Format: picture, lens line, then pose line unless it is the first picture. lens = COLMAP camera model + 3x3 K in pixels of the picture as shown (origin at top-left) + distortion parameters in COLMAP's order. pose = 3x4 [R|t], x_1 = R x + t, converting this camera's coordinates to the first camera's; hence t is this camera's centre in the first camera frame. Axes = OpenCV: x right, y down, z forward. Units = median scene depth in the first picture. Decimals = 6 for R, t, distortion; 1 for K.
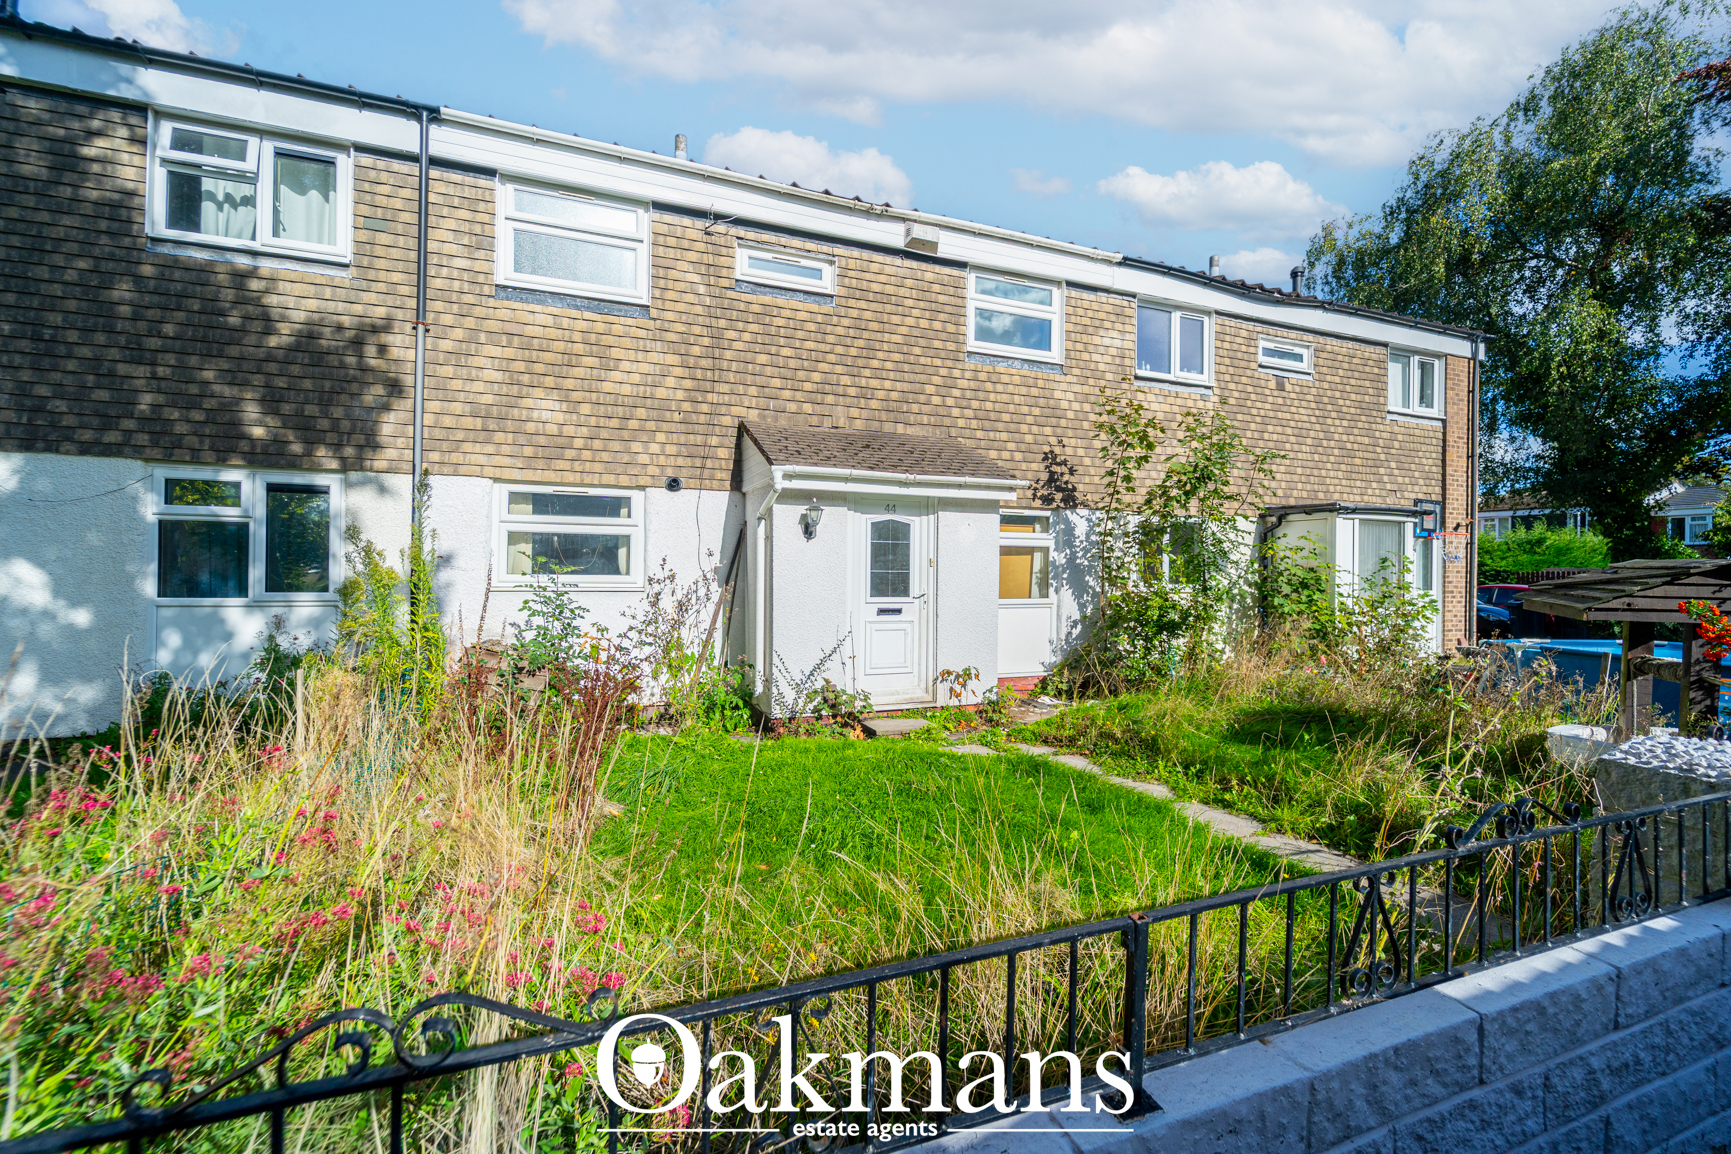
lens RADIAL K [[709.6, 0, 868.9], [0, 709.6, 572.9], [0, 0, 1]] dist [-0.001167, -0.000555]
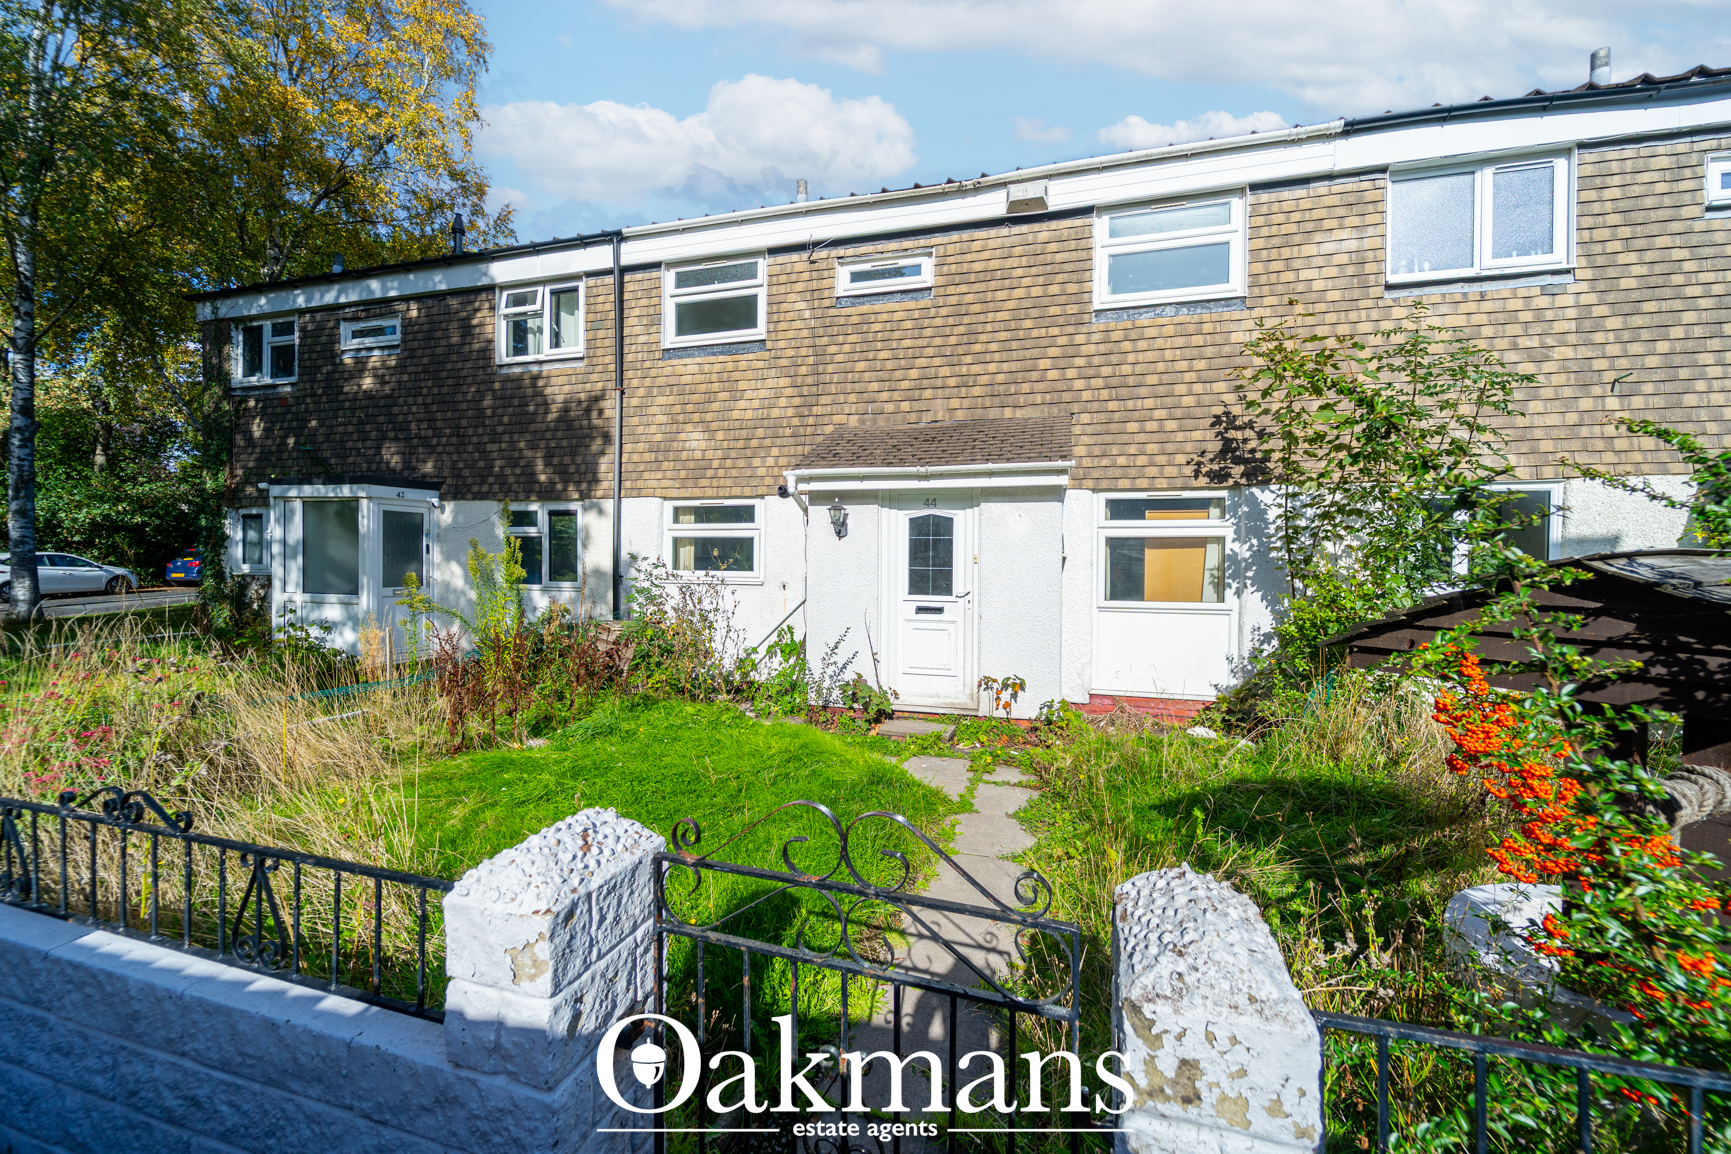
lens RADIAL K [[709.6, 0, 868.9], [0, 709.6, 572.9], [0, 0, 1]] dist [-0.001167, -0.000555]
pose [[0.783380, 0.005399, -0.621520, 0.535898], [-0.000579, 0.999968, 0.007956, -0.003465], [0.621543, -0.005872, 0.783358, 0.187735]]
